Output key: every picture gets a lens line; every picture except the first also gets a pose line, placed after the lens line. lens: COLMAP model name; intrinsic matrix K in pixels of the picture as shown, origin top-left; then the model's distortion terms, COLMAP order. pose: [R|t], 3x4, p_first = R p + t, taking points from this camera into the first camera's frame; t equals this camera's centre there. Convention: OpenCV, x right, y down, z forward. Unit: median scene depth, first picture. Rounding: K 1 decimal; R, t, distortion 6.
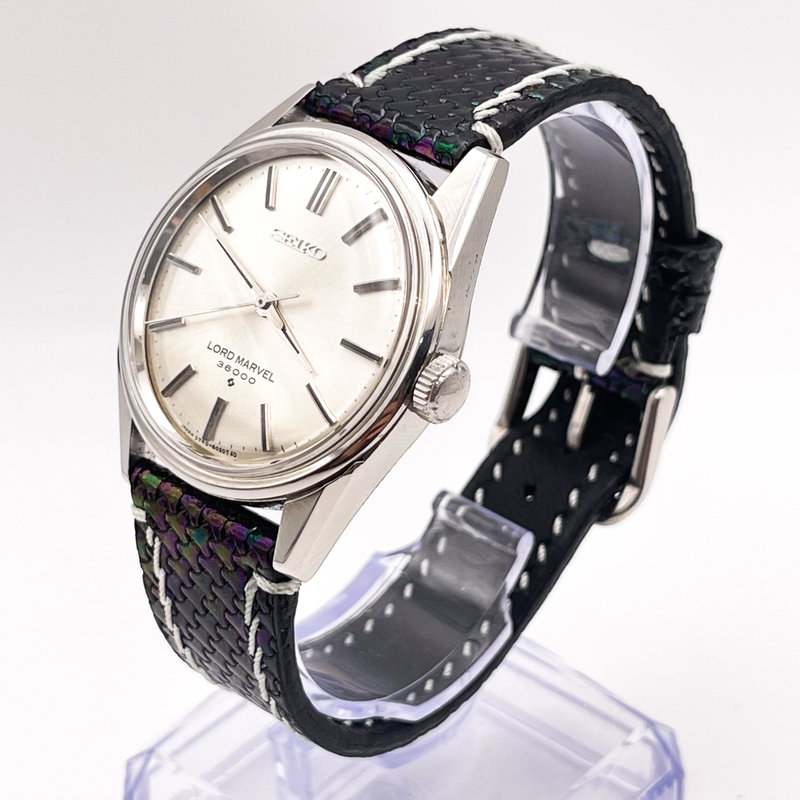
lens RADIAL K [[1694.4, 0, 400.0], [0, 1694.4, 400.0], [0, 0, 1]] dist [0.316084, 0.020066]
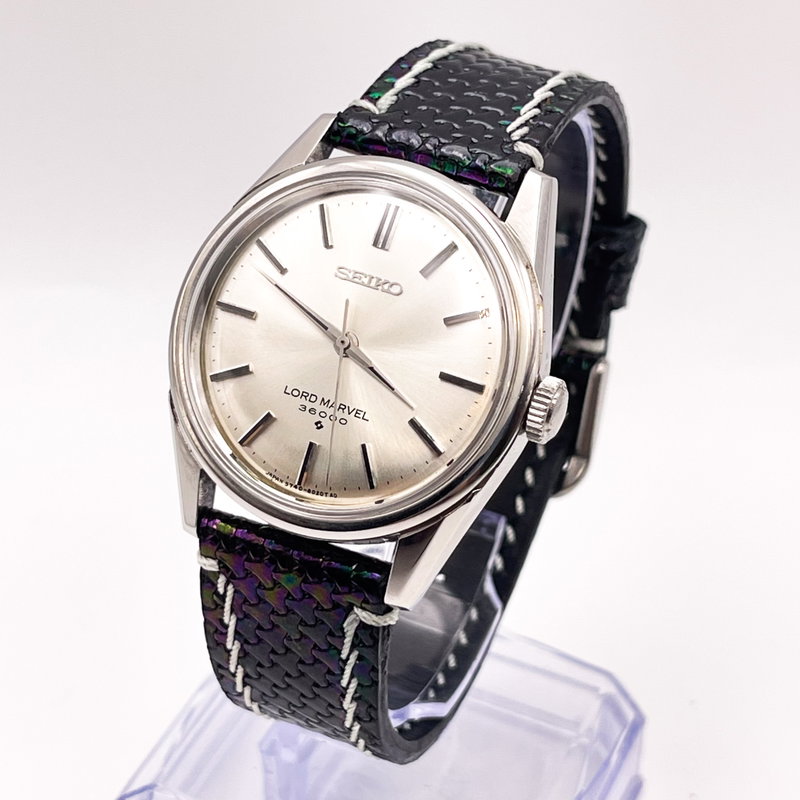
lens RADIAL K [[1694.4, 0, 400.0], [0, 1694.4, 400.0], [0, 0, 1]] dist [0.316084, 0.020066]
pose [[0.963212, -0.122764, 0.239064, -0.275843], [0.111953, 0.991999, 0.058344, -0.074139], [-0.244314, -0.029433, 0.969249, 0.018168]]
